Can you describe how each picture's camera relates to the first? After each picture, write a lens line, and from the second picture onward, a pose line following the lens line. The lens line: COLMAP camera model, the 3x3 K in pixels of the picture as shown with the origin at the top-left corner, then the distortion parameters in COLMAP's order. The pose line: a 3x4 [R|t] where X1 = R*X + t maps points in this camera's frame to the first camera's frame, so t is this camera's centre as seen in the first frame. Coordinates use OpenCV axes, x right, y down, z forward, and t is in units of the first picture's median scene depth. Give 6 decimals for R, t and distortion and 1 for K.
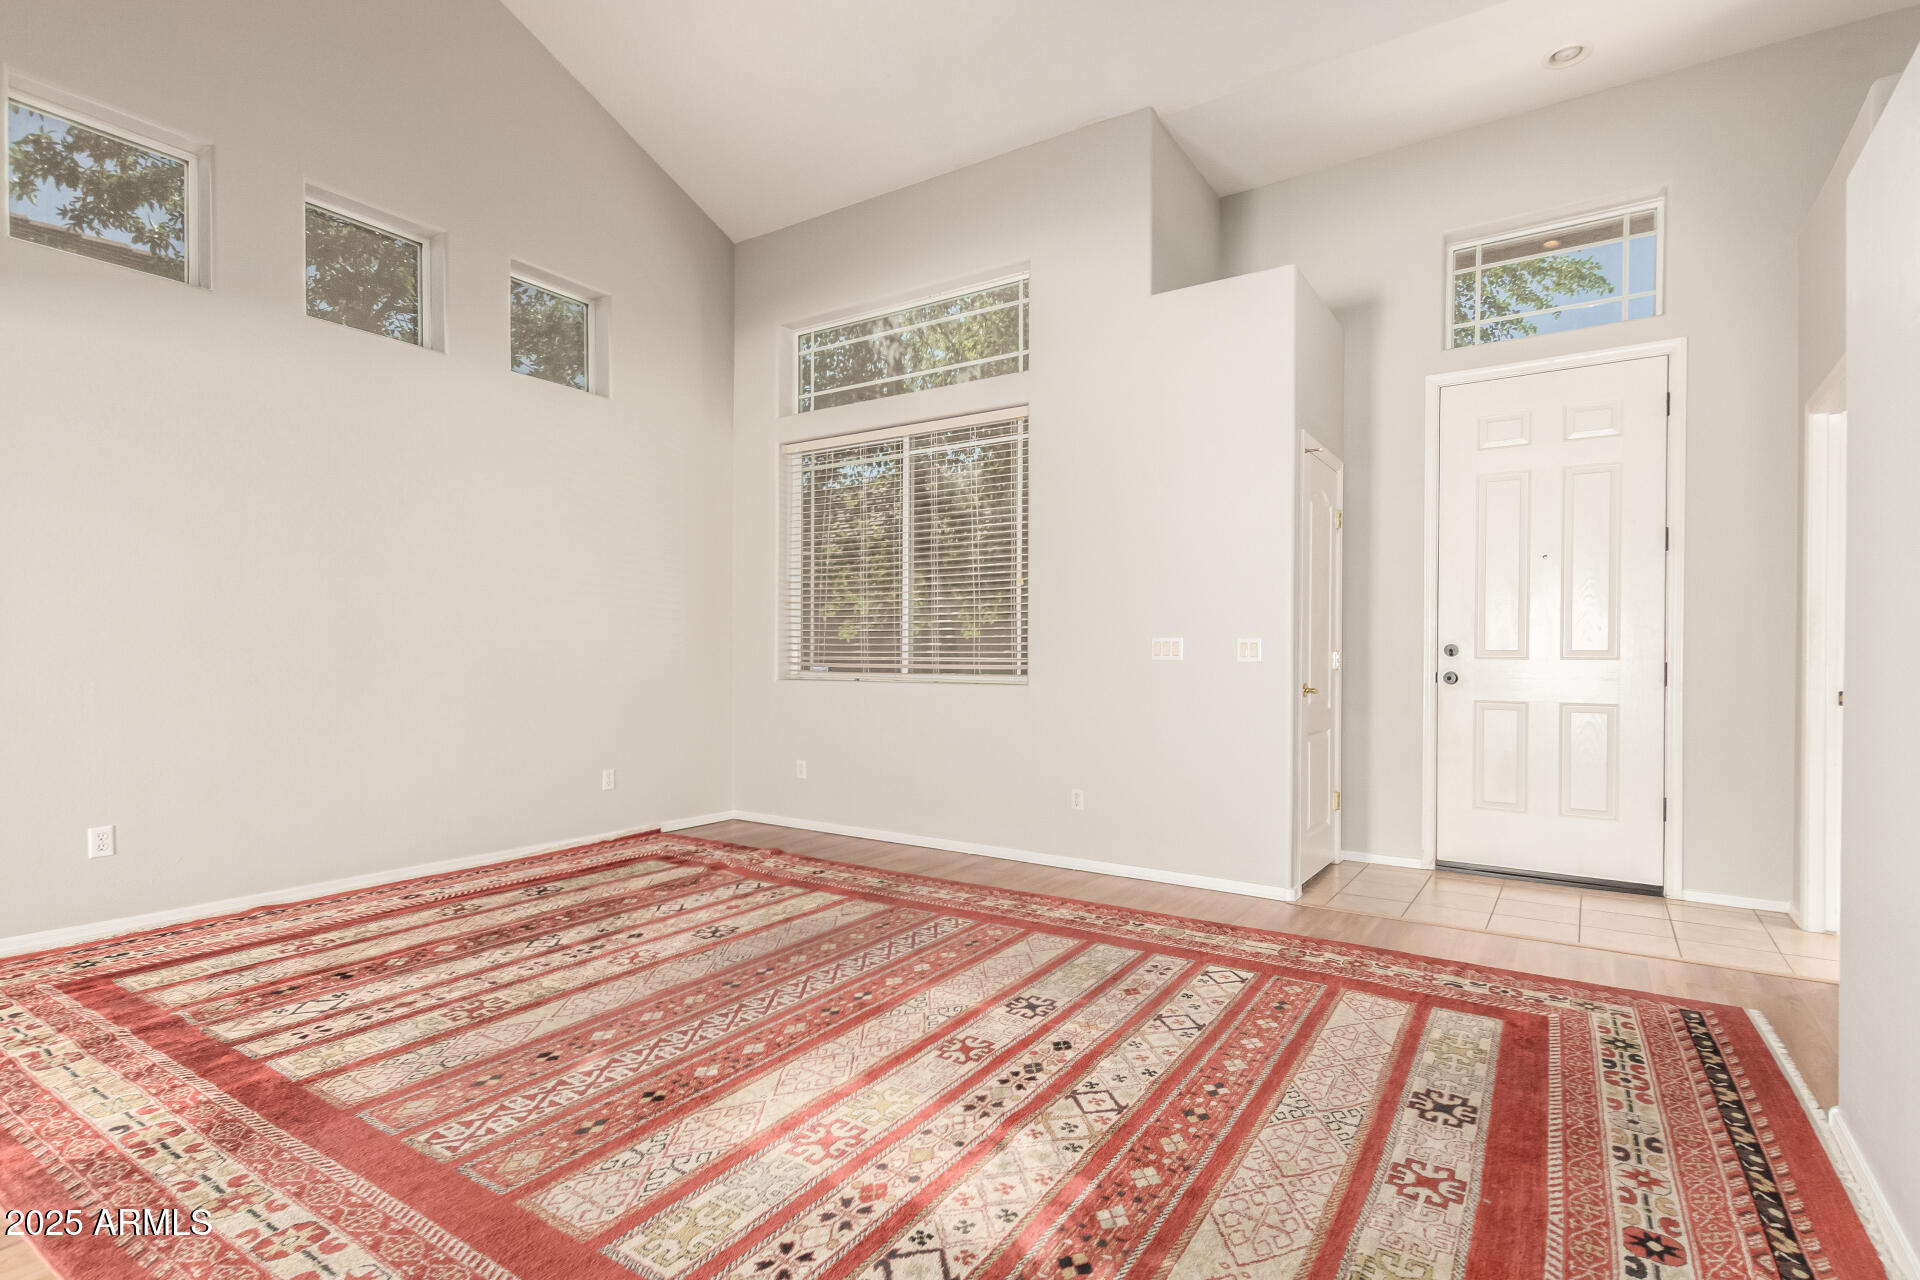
lens RADIAL K [[941.8, 0, 966.7], [0, 941.8, 660.4], [0, 0, 1]] dist [0.017667, -0.006014]
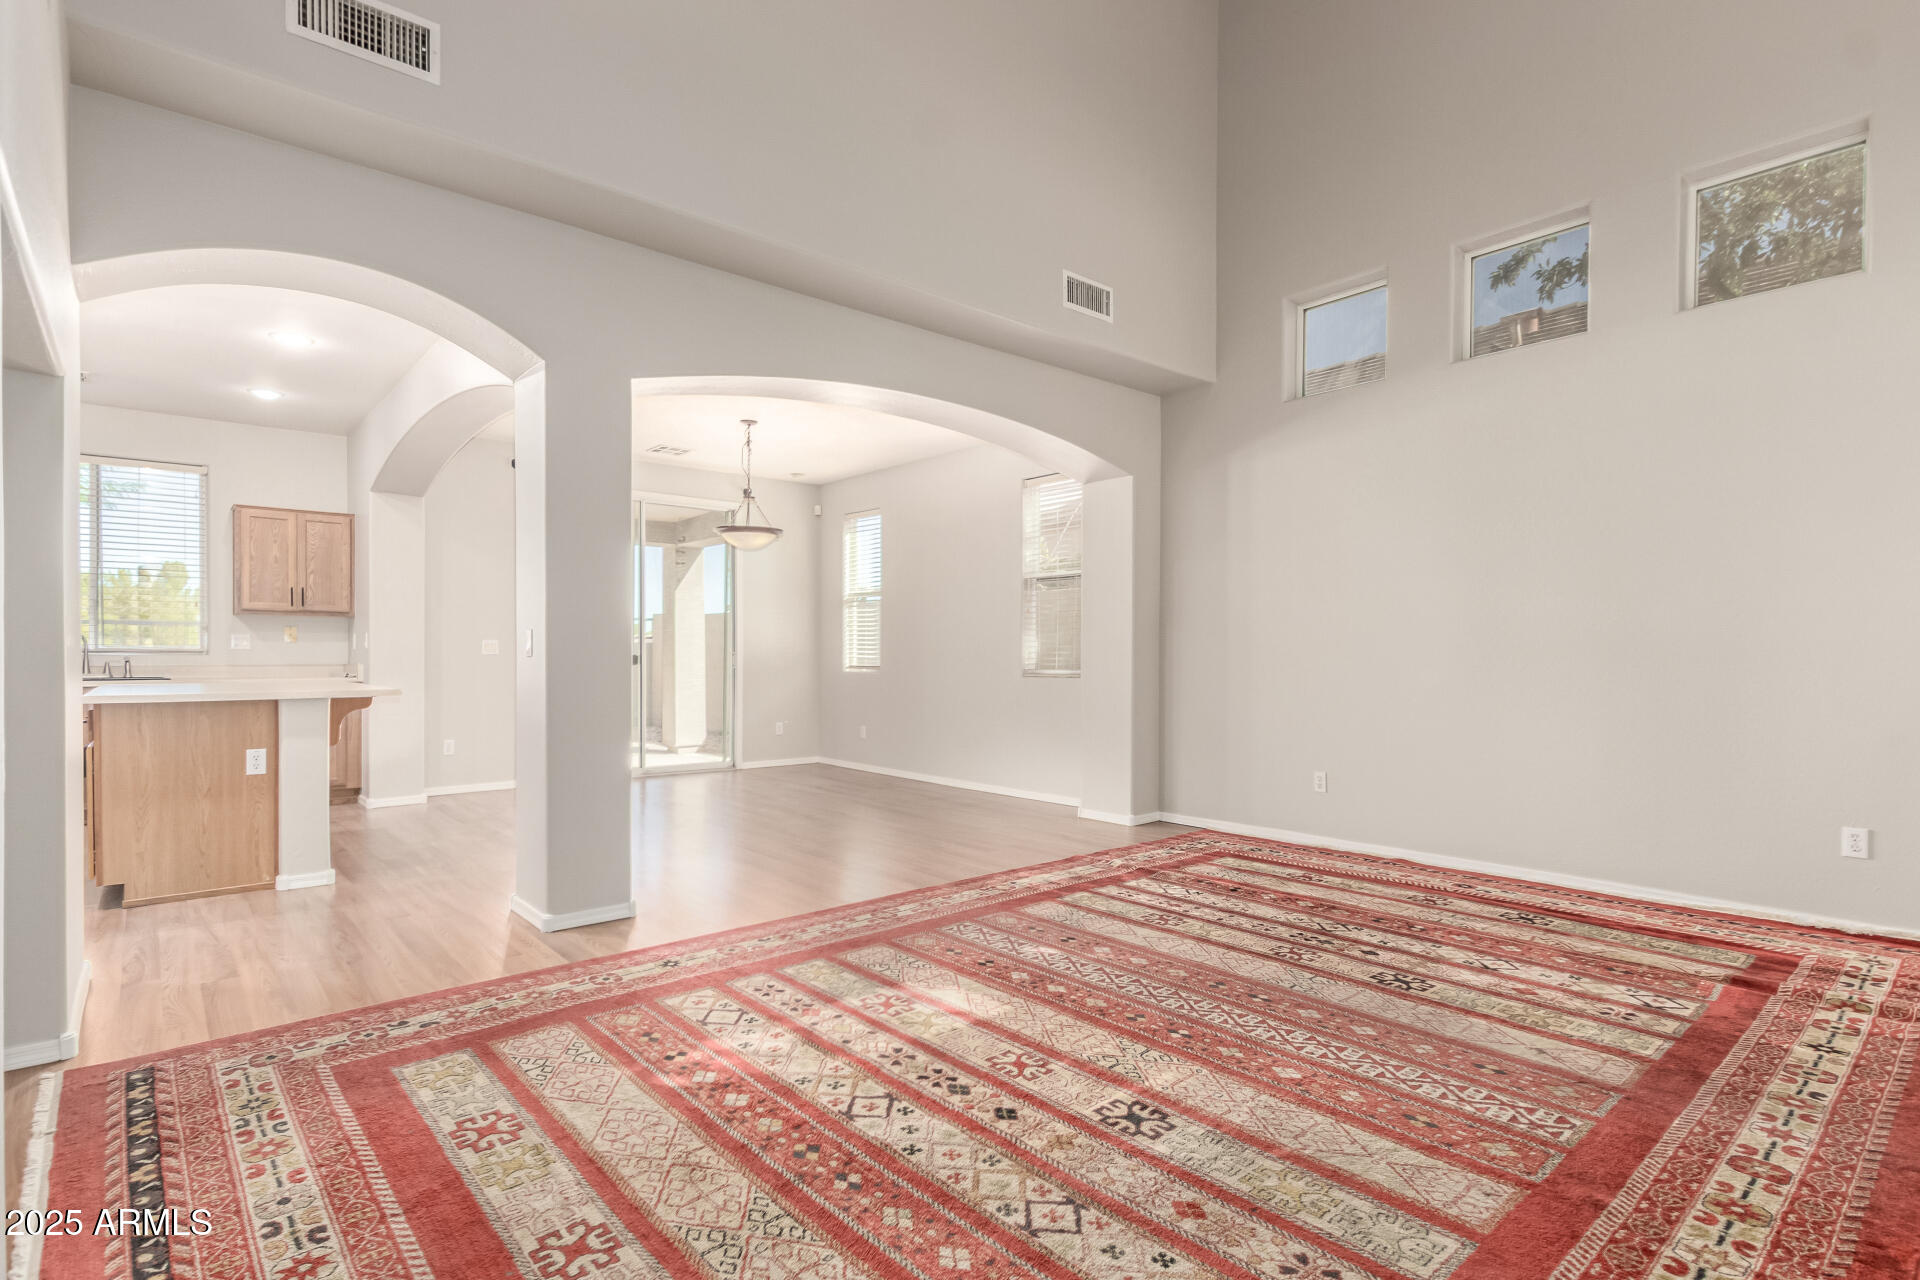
lens RADIAL K [[941.8, 0, 966.7], [0, 941.8, 660.4], [0, 0, 1]] dist [0.017667, -0.006014]
pose [[-0.273310, 0.000315, -0.961926, 0.826010], [-0.006433, 0.999977, 0.002155, -0.002509], [0.961904, 0.006777, -0.273302, 1.061180]]
